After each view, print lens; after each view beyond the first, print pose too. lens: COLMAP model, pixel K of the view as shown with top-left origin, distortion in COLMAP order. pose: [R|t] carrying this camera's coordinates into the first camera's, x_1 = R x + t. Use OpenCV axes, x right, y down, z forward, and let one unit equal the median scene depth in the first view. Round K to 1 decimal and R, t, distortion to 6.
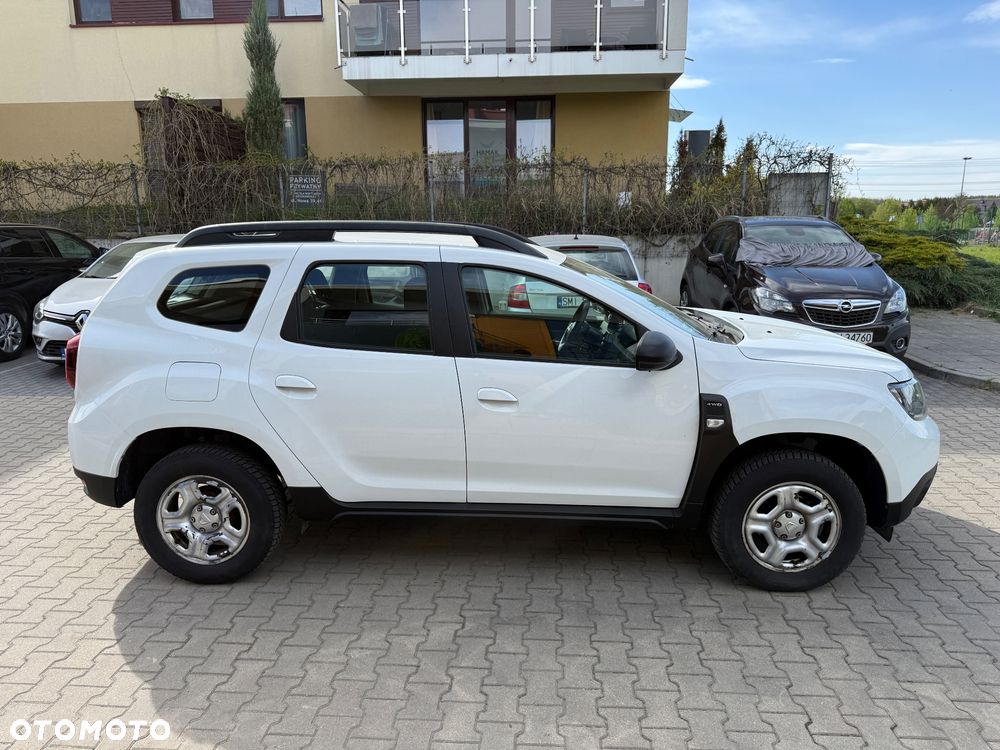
lens RADIAL K [[704.7, 0, 500.9], [0, 704.7, 391.2], [0, 0, 1]] dist [0.038101, -0.047678]
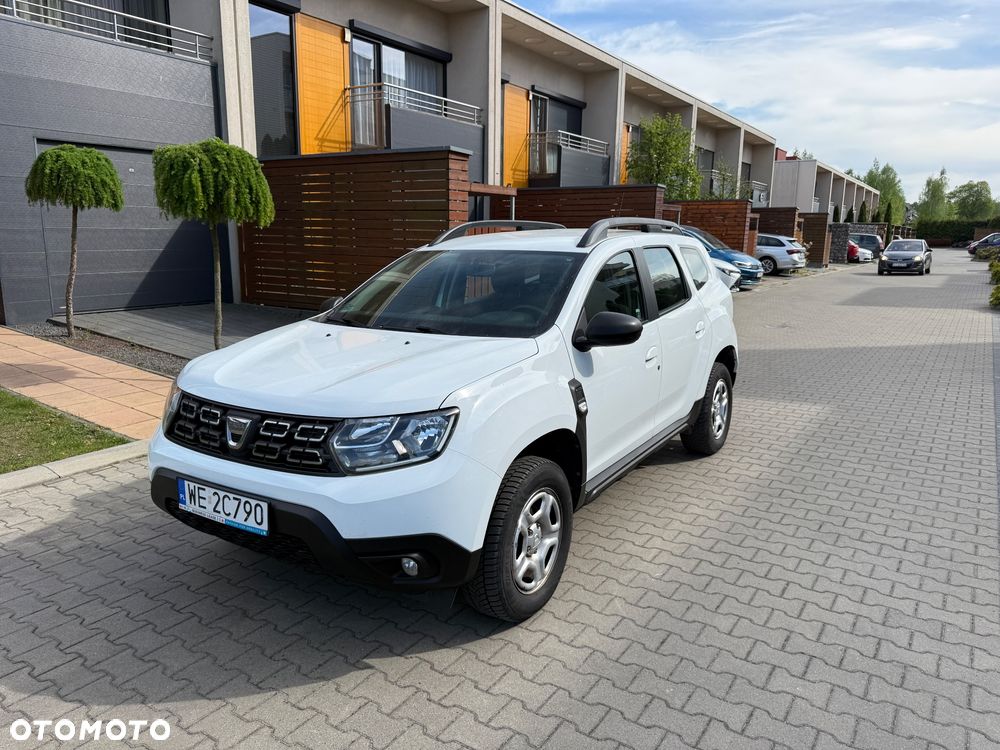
lens RADIAL K [[709.9, 0, 500.8], [0, 709.9, 372.3], [0, 0, 1]] dist [0.047957, -0.070170]
pose [[-0.501046, 0.168731, -0.848813, 1.198360], [-0.200494, 0.931494, 0.303516, -0.411167], [0.841876, 0.322257, -0.432891, 1.806990]]
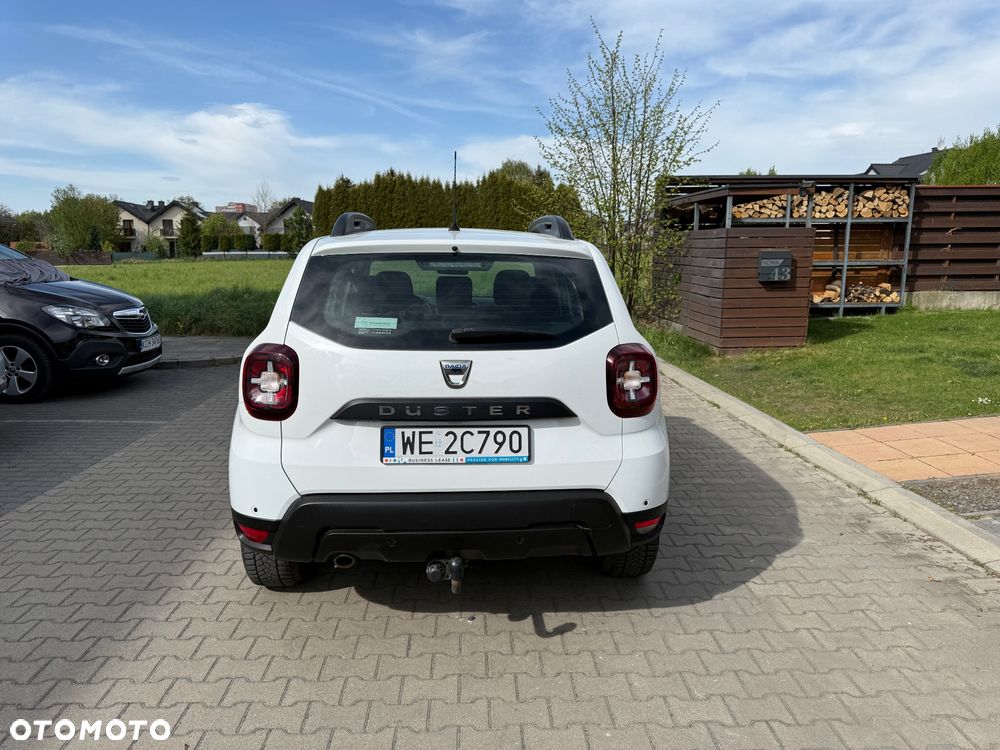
lens RADIAL K [[715.4, 0, 496.6], [0, 715.4, 356.8], [0, 0, 1]] dist [0.035110, -0.037539]
pose [[-0.104374, -0.143108, 0.984188, -1.426070], [0.231520, 0.958909, 0.163985, -0.244463], [-0.967215, 0.244975, -0.066953, 1.244265]]
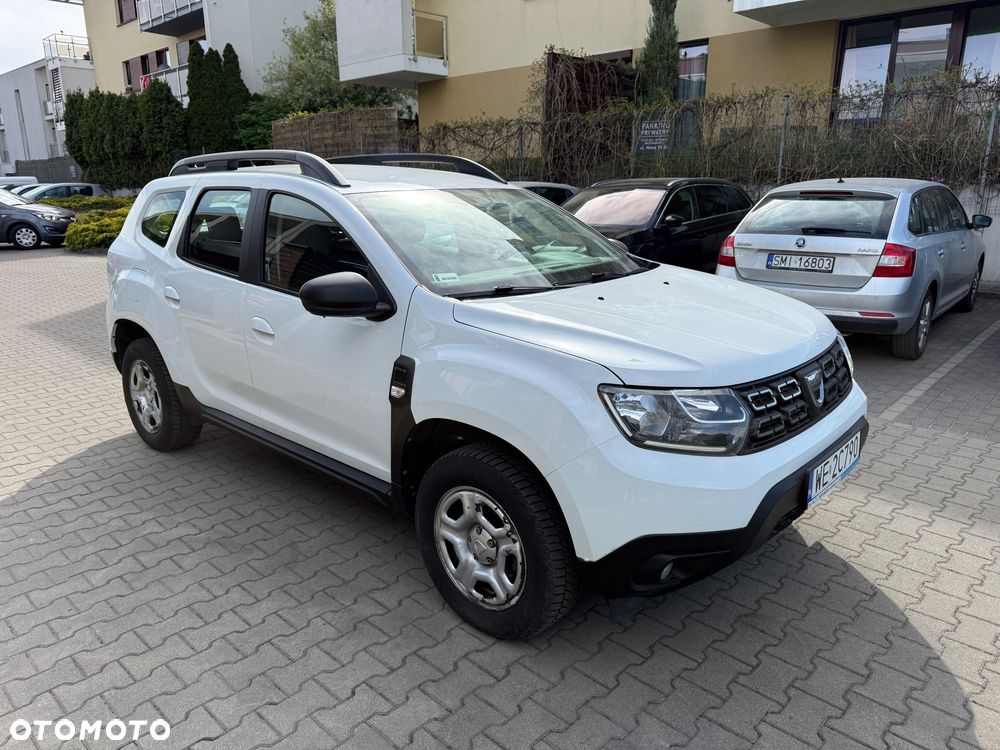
lens RADIAL K [[713.5, 0, 498.2], [0, 713.5, 371.1], [0, 0, 1]] dist [0.031144, -0.043375]
pose [[0.764037, 0.165746, -0.623518, 0.867331], [-0.145161, 0.985820, 0.084180, -0.062545], [0.628630, 0.026194, 0.777264, 0.408448]]
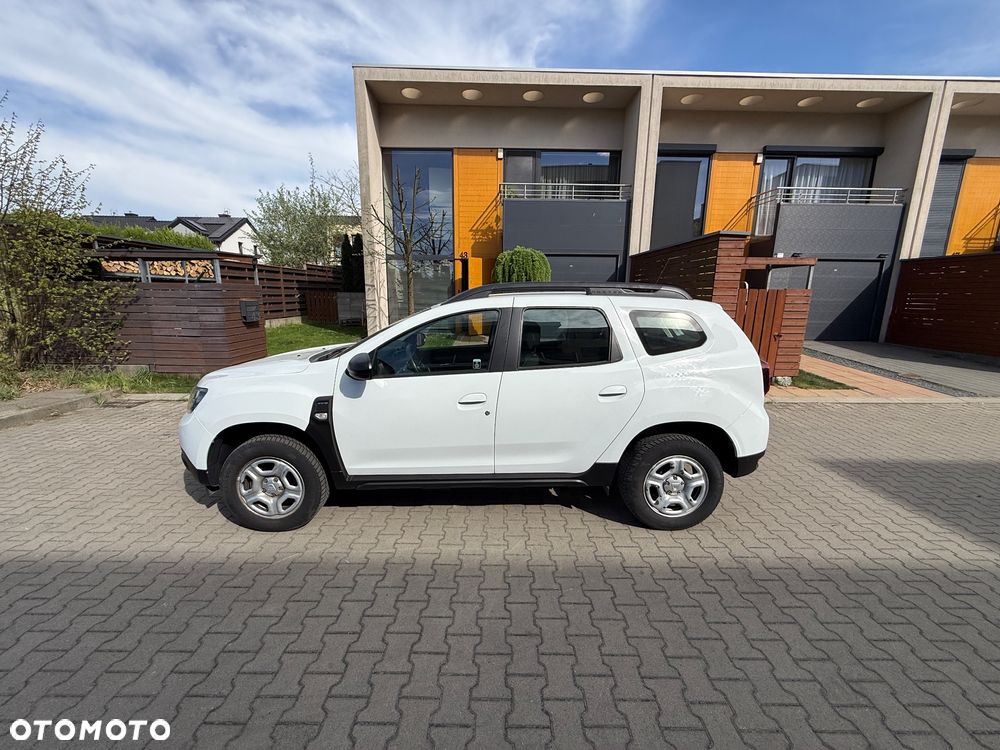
lens RADIAL K [[397.3, 0, 500.0], [0, 397.3, 375.0], [0, 0, 1]] dist [-0.000025, -0.000279]
pose [[-0.998207, 0.008540, -0.059237, 0.007781], [-0.016603, 0.911402, 0.411183, -0.490963], [0.057500, 0.411429, -0.909626, 2.190142]]
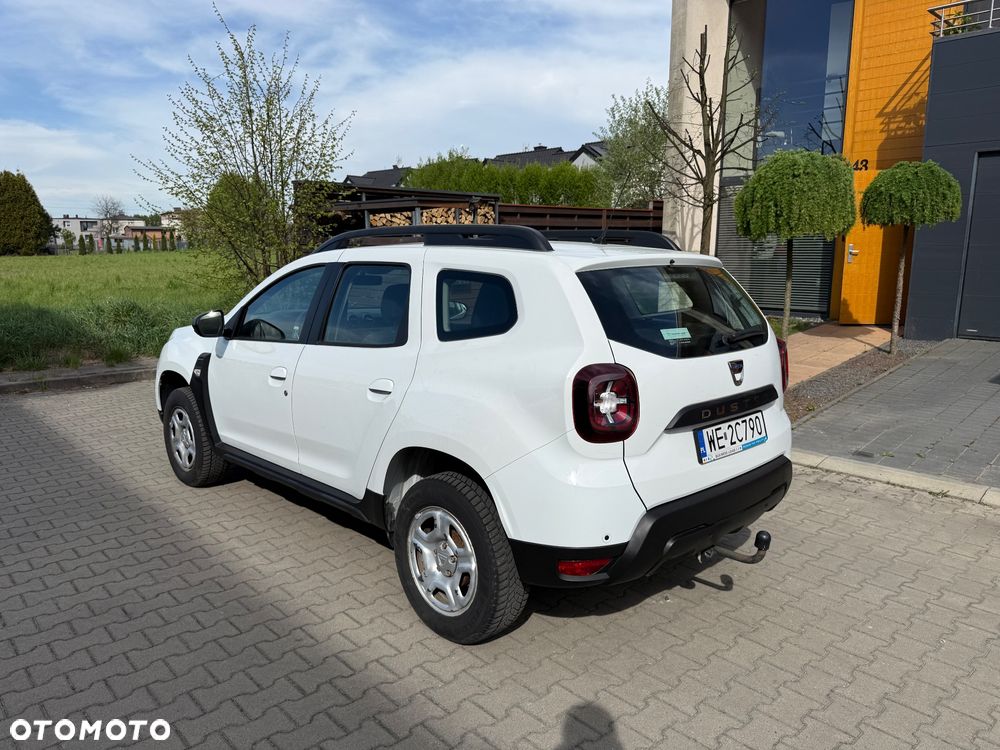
lens RADIAL K [[709.9, 0, 500.8], [0, 709.9, 372.3], [0, 0, 1]] dist [0.047957, -0.070170]
pose [[-0.725848, -0.109028, 0.679160, -1.041462], [0.163156, 0.931892, 0.323971, -0.439819], [-0.668225, 0.345962, -0.658623, 2.007612]]
